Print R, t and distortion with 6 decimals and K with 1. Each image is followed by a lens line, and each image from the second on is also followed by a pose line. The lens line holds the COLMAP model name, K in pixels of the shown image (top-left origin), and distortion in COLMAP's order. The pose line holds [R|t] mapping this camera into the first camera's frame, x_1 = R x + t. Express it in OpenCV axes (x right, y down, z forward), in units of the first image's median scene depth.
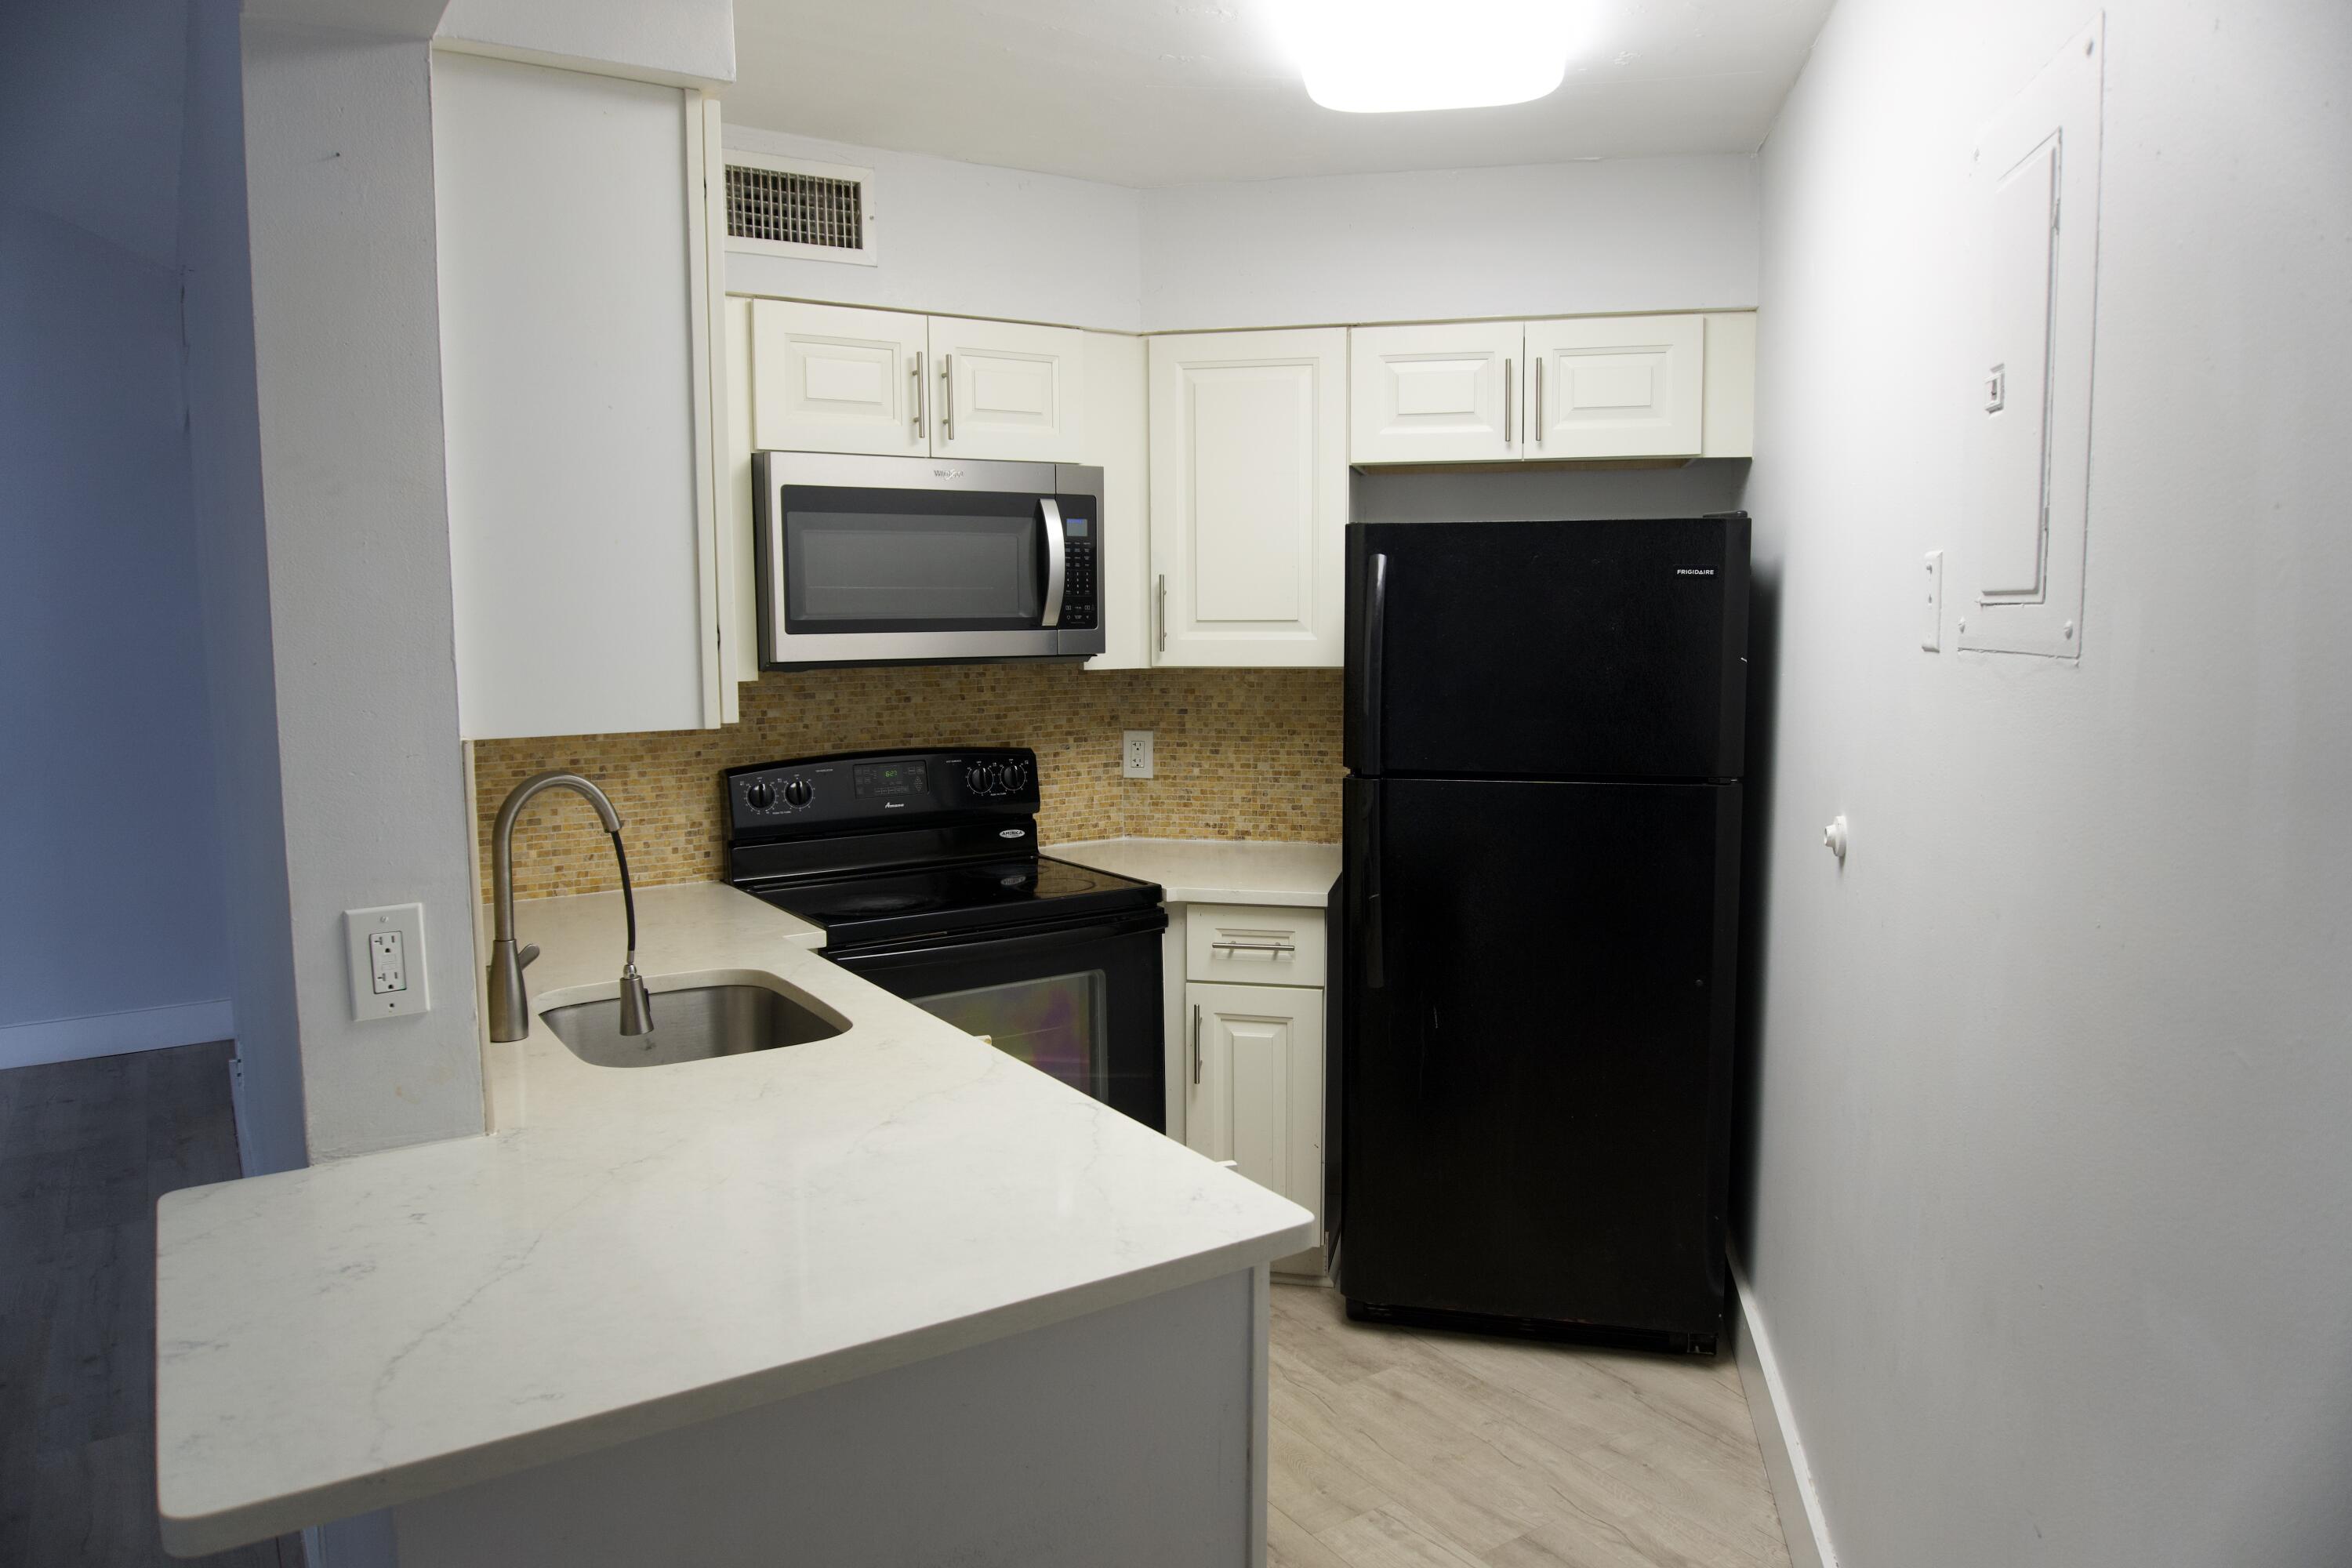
lens RADIAL K [[1578.0, 0, 1189.7], [0, 1578.0, 792.2], [0, 0, 1]] dist [-0.044418, -0.006082]
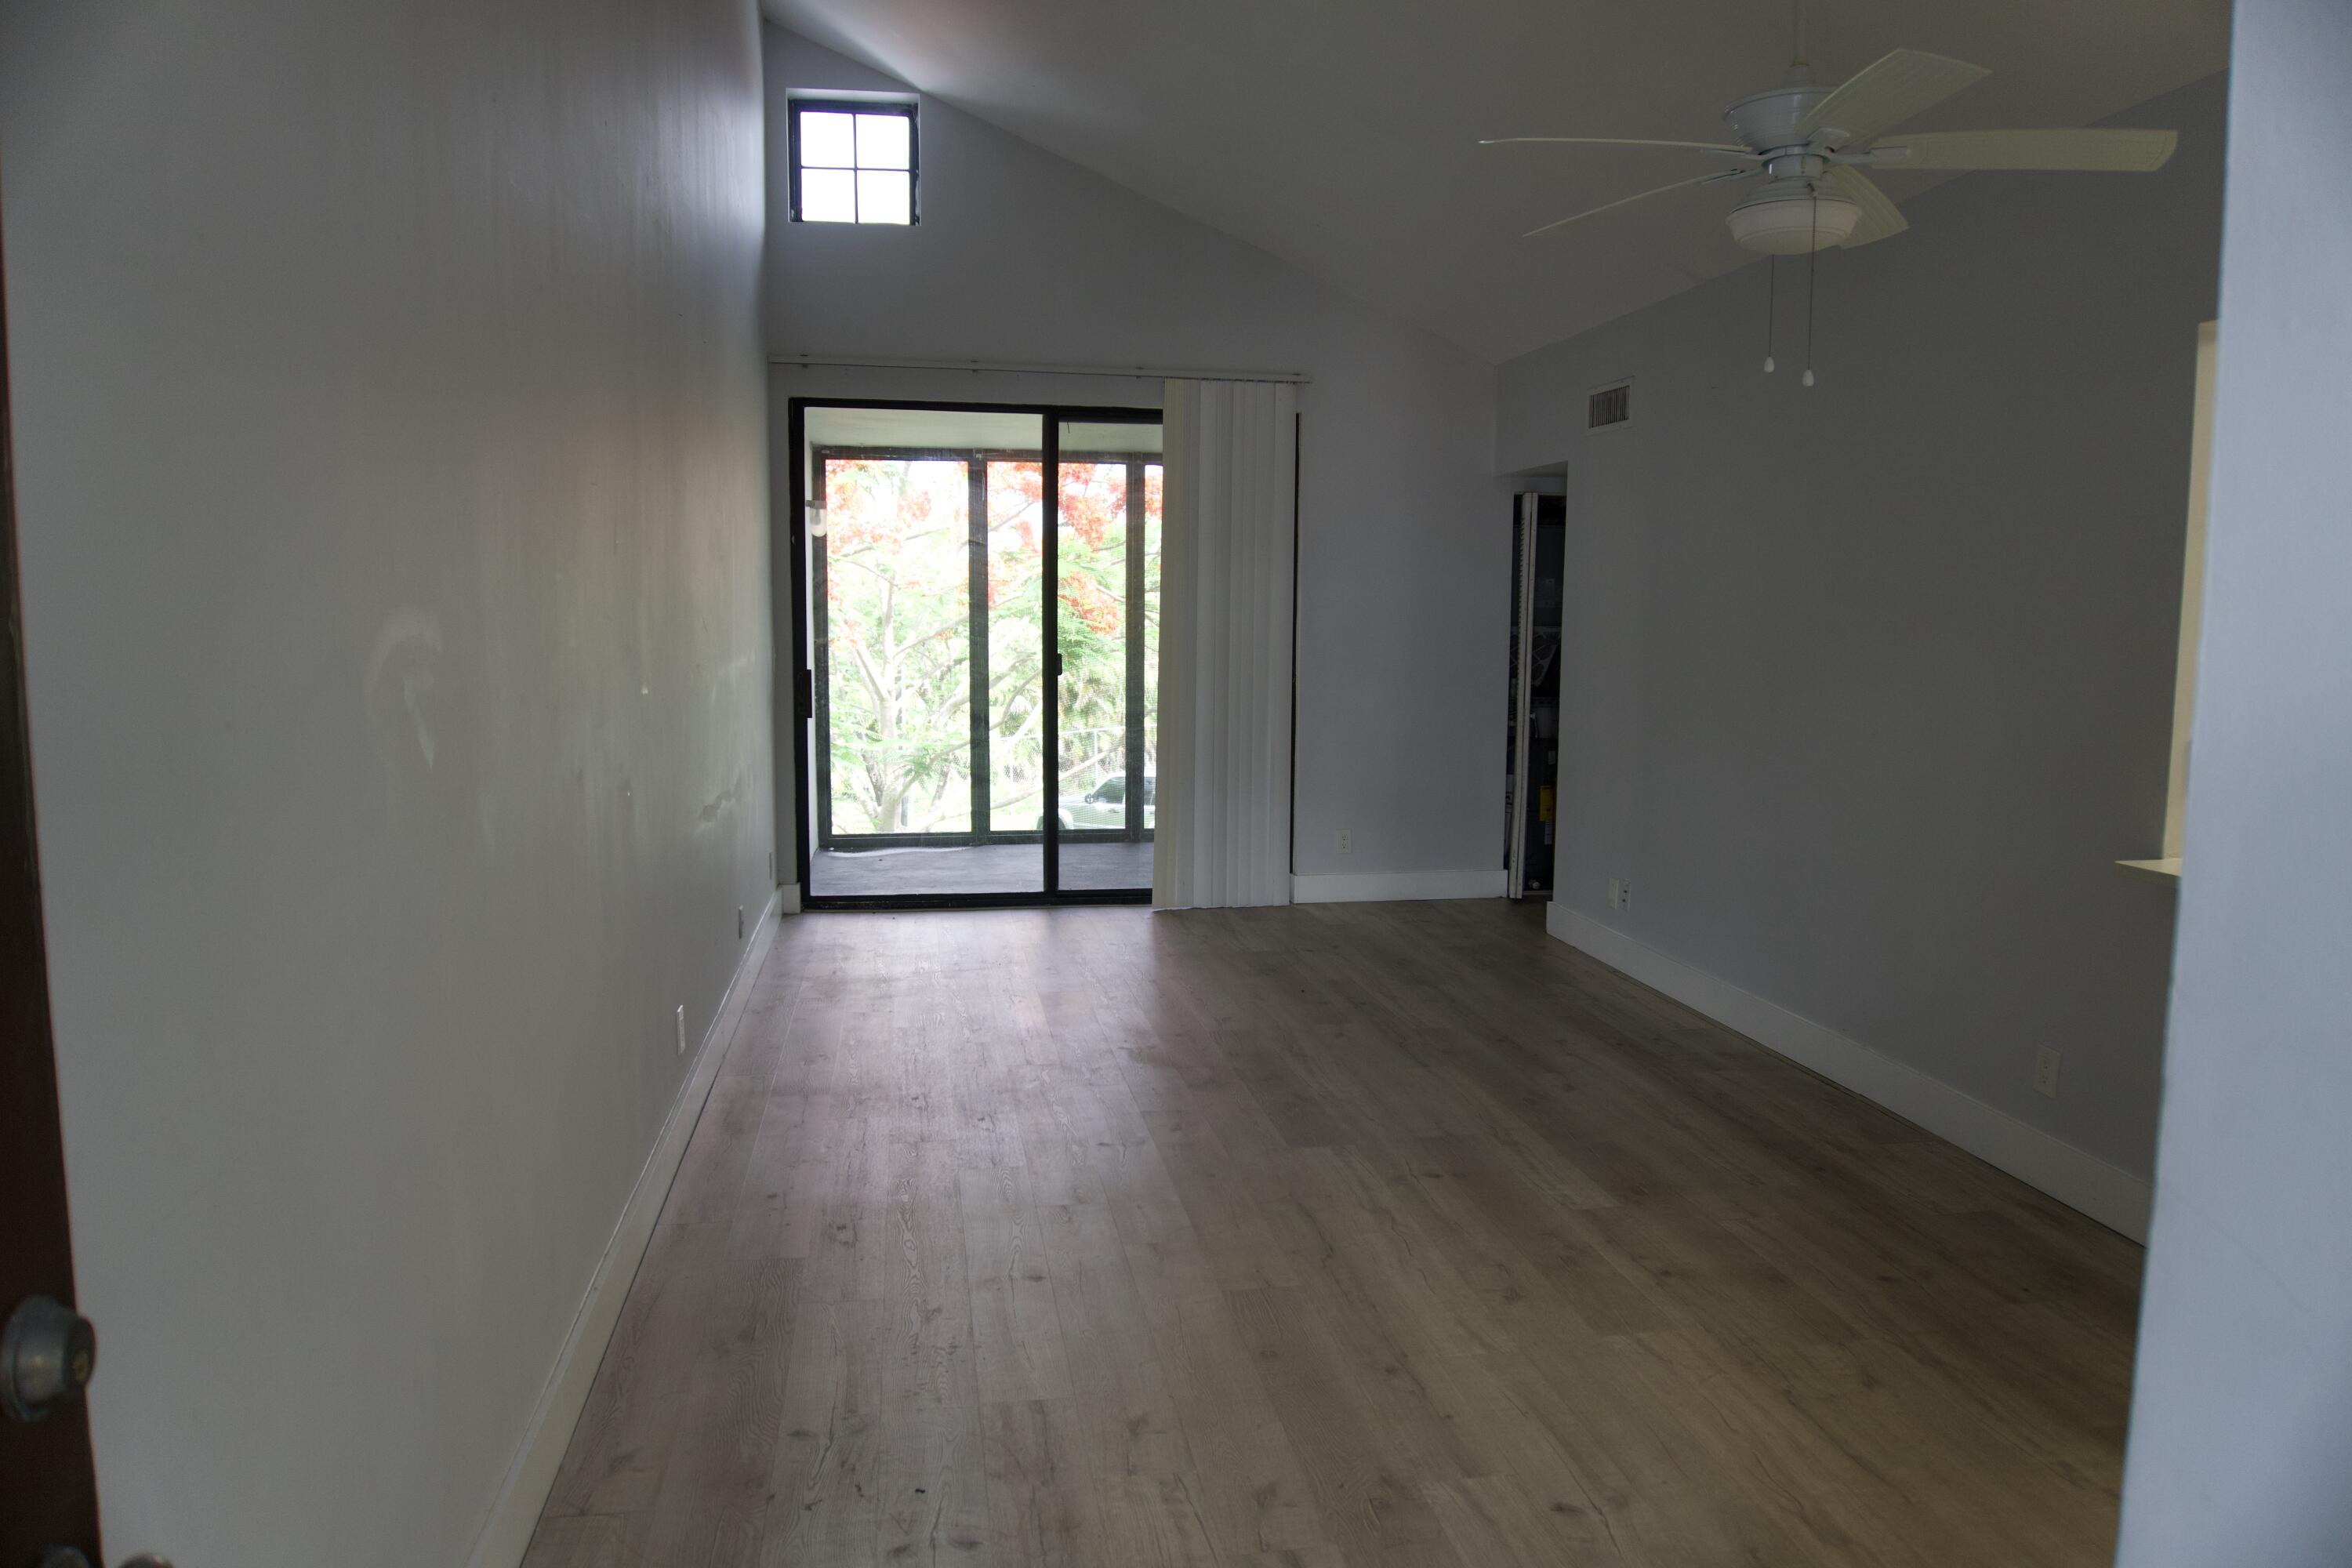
lens RADIAL K [[1578.0, 0, 1176.2], [0, 1578.0, 779.8], [0, 0, 1]] dist [-0.044418, -0.006082]
pose [[0.914559, 0.054214, -0.400803, -0.484940], [-0.059051, 0.998255, 0.000283, 0.108299], [0.400119, 0.023409, 0.916164, -0.743502]]
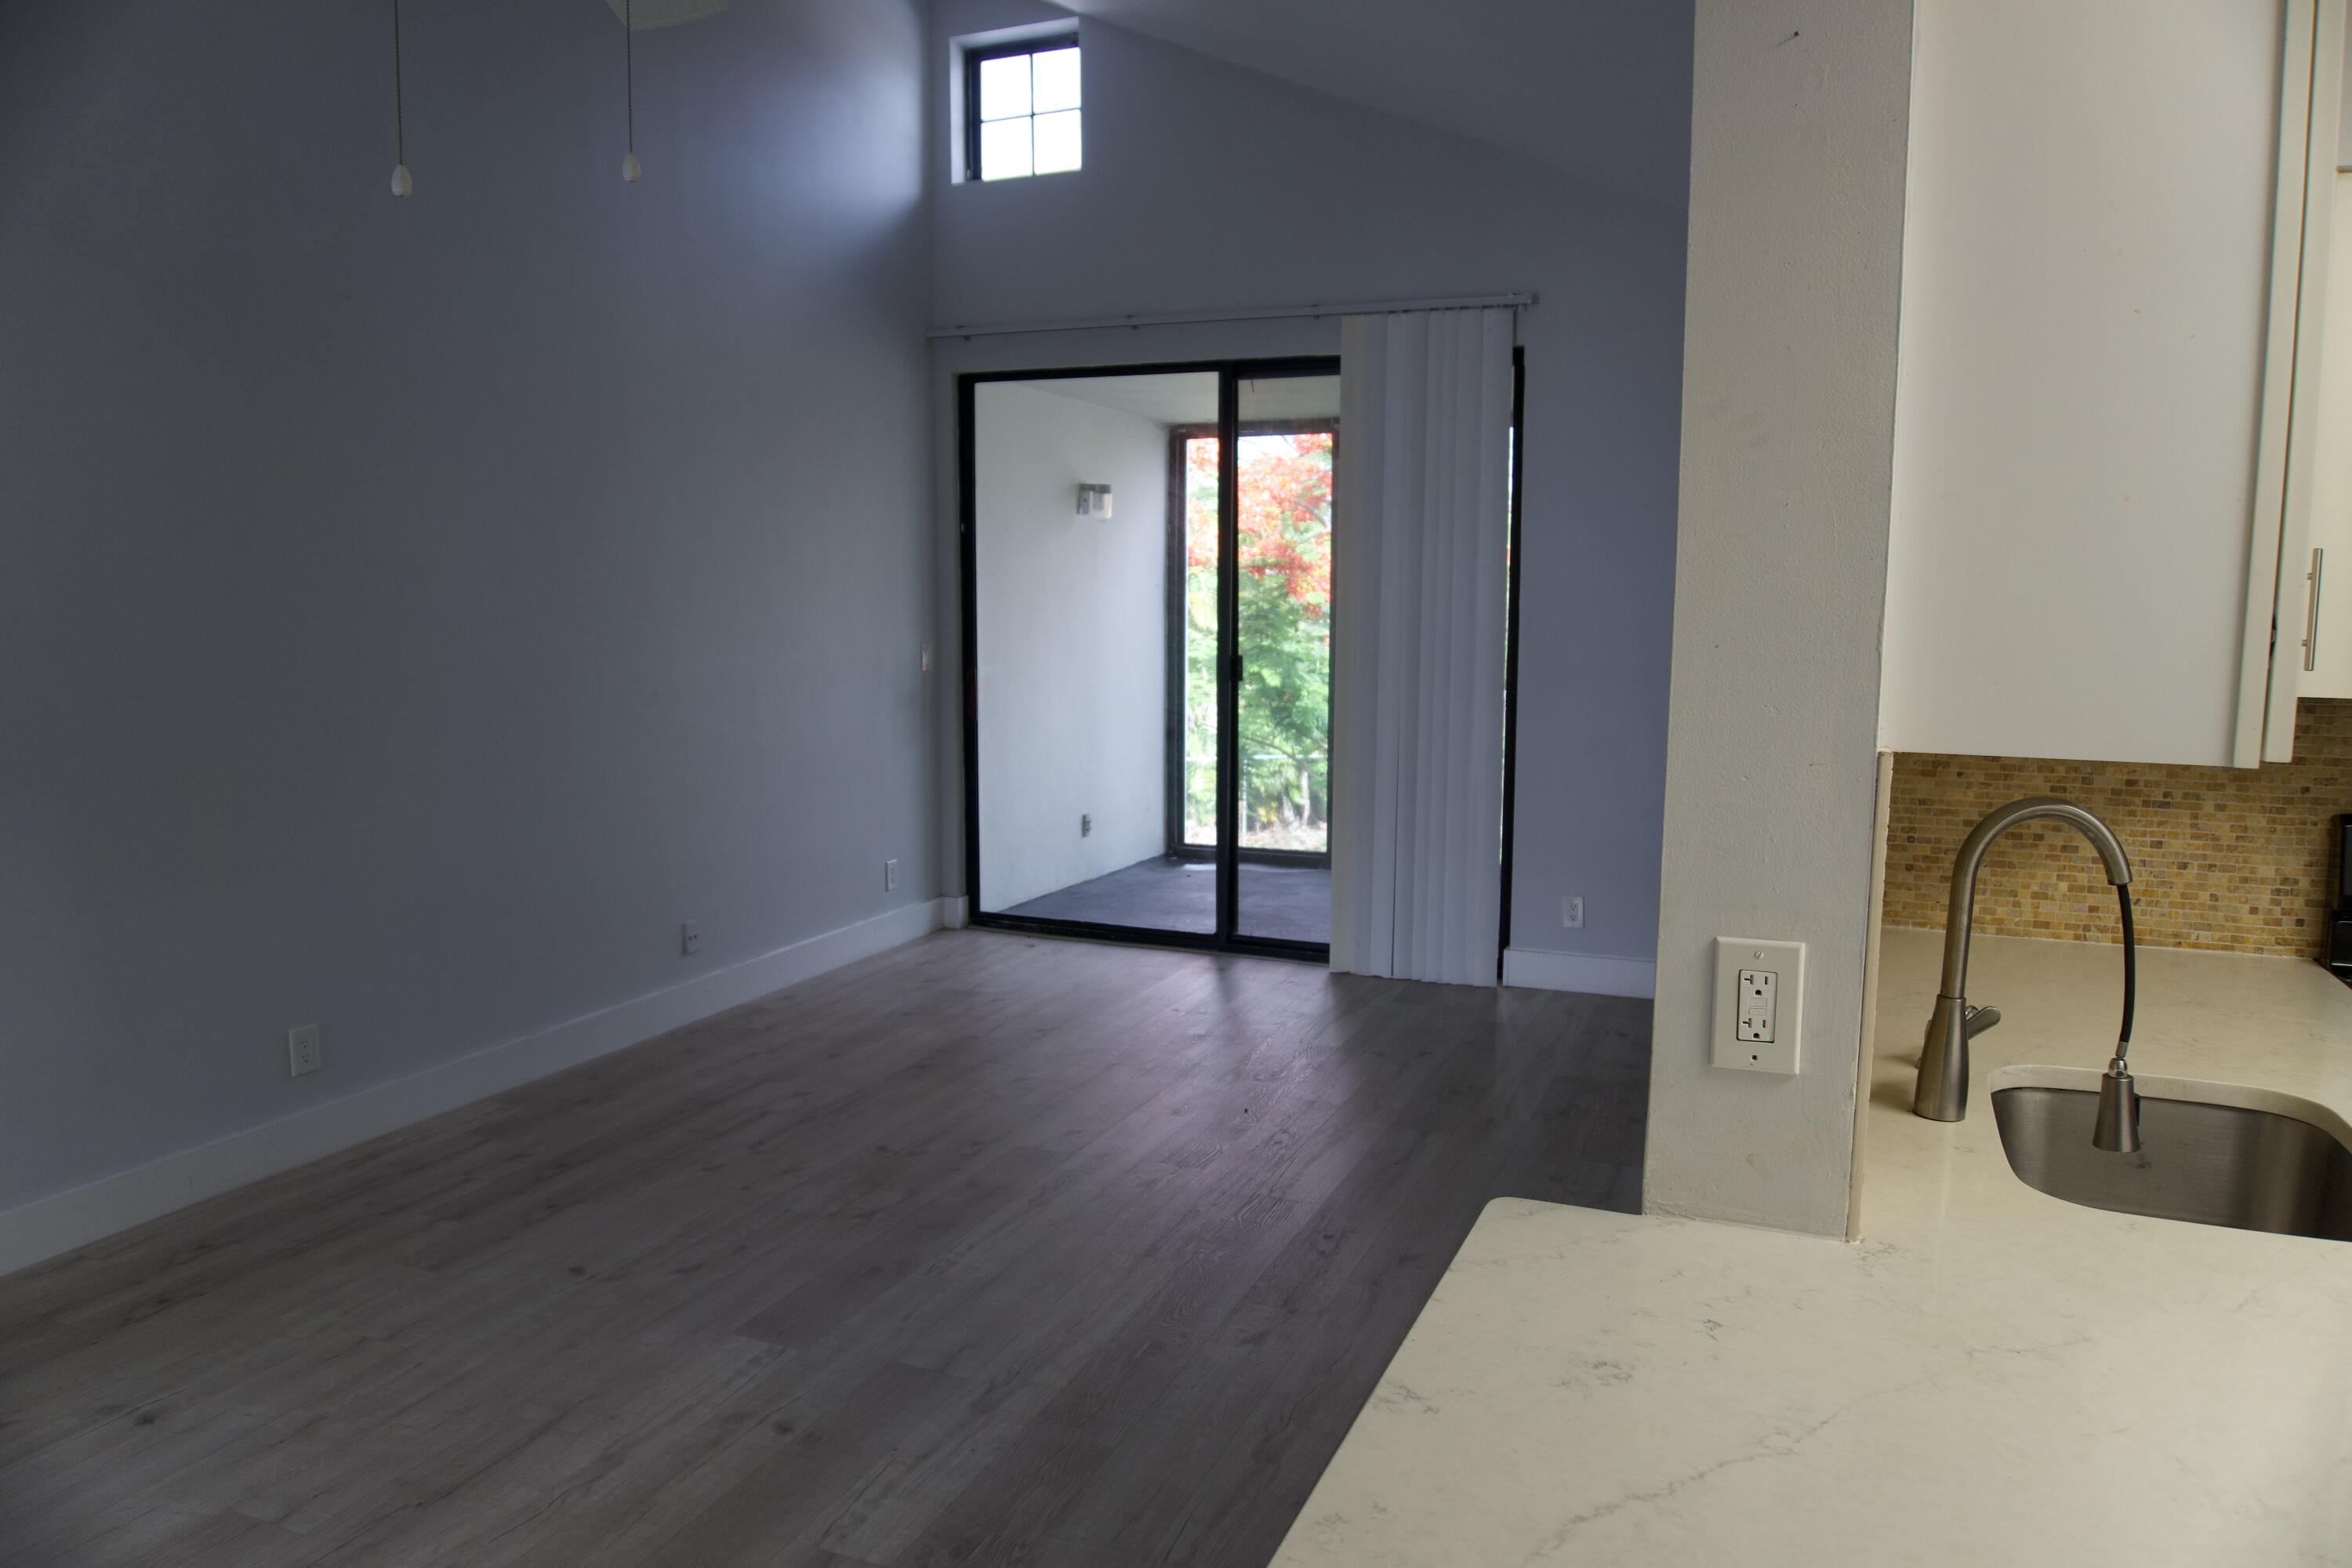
lens RADIAL K [[1578.0, 0, 1177.4], [0, 1578.0, 785.1], [0, 0, 1]] dist [-0.044418, -0.006082]
pose [[0.554616, 0.109166, -0.824914, -0.002597], [-0.106371, 0.992525, 0.059830, -0.013433], [0.825279, 0.054564, 0.562083, 0.134687]]
